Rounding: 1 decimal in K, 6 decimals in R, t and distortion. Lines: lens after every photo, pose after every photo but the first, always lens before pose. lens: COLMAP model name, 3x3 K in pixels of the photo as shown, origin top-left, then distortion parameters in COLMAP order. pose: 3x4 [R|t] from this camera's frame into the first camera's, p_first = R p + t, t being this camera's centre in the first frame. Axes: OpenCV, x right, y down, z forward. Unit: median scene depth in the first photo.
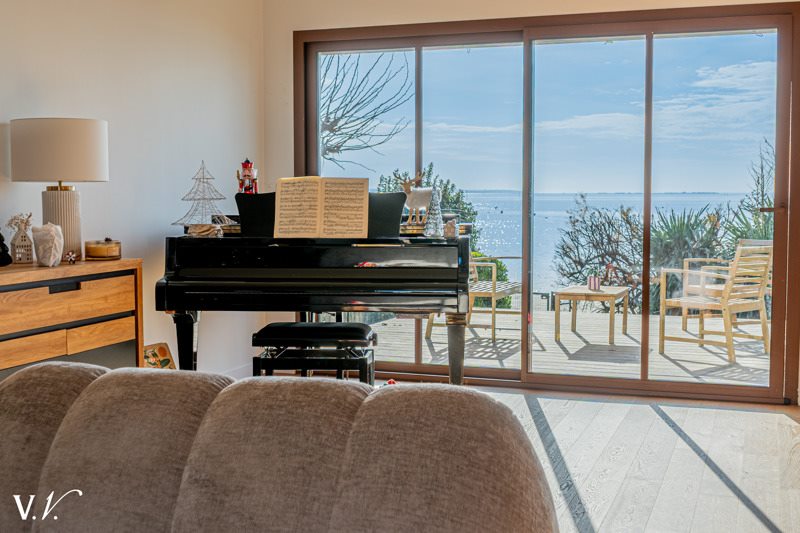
lens RADIAL K [[995.9, 0, 400.0], [0, 995.9, 266.5], [0, 0, 1]] dist [-0.035352, -0.063726]
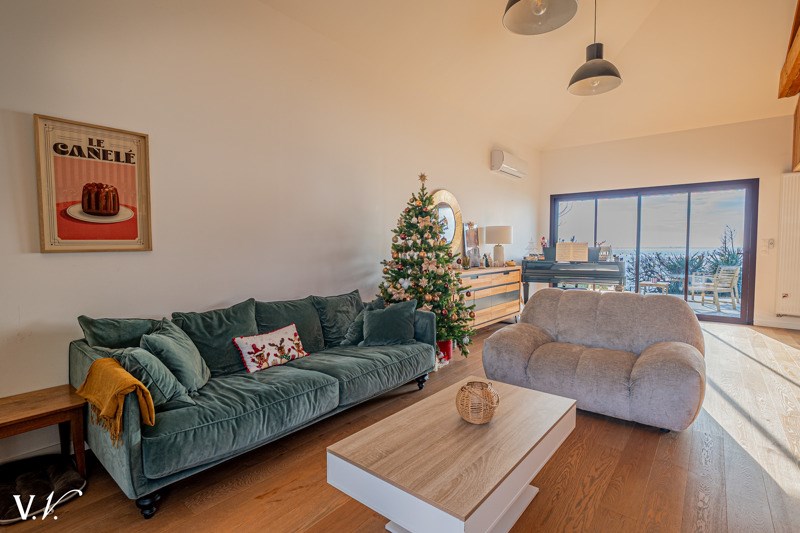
lens RADIAL K [[390.5, 0, 400.0], [0, 390.5, 266.5], [0, 0, 1]] dist [-0.000180, 0.000713]
pose [[0.949180, 0.018910, -0.314164, -0.088853], [-0.026022, 0.999491, -0.018459, 0.011124], [0.313655, 0.025696, 0.949189, -0.157854]]
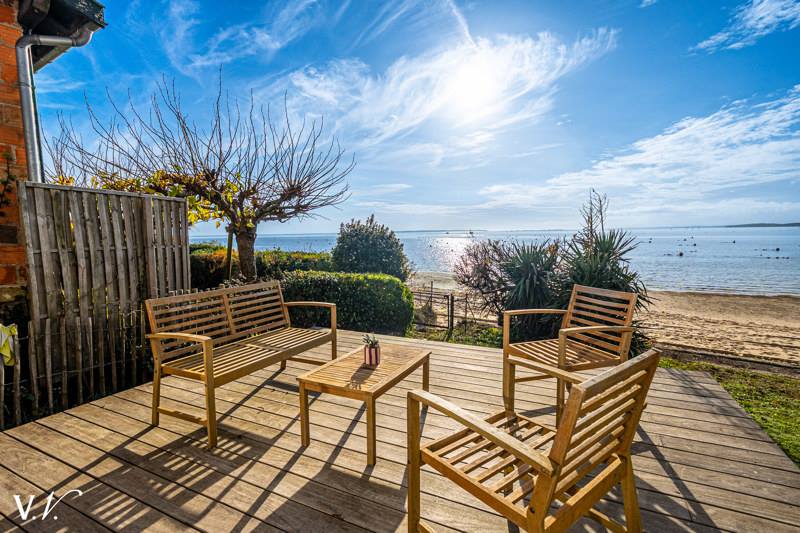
lens RADIAL K [[390.5, 0, 400.0], [0, 390.5, 266.5], [0, 0, 1]] dist [-0.000180, 0.000713]
pose [[0.994030, -0.009446, -0.108694, 0.169170], [0.011530, 0.999761, 0.018554, -0.037116], [0.108493, -0.019697, 0.993902, 0.453474]]
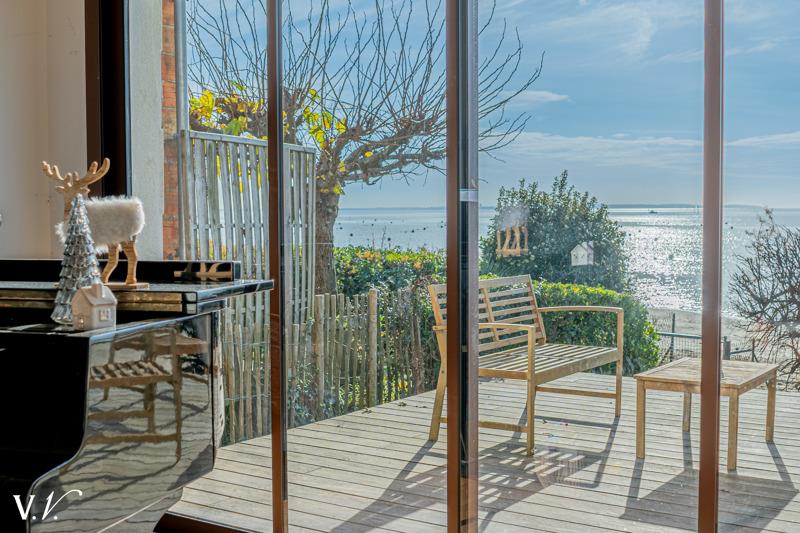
lens RADIAL K [[995.9, 0, 400.0], [0, 995.9, 266.5], [0, 0, 1]] dist [-0.035352, -0.063726]
pose [[0.976158, 0.009812, -0.216841, 0.089746], [-0.013144, 0.999817, -0.013928, -0.018166], [0.216664, 0.016447, 0.976108, 0.239133]]
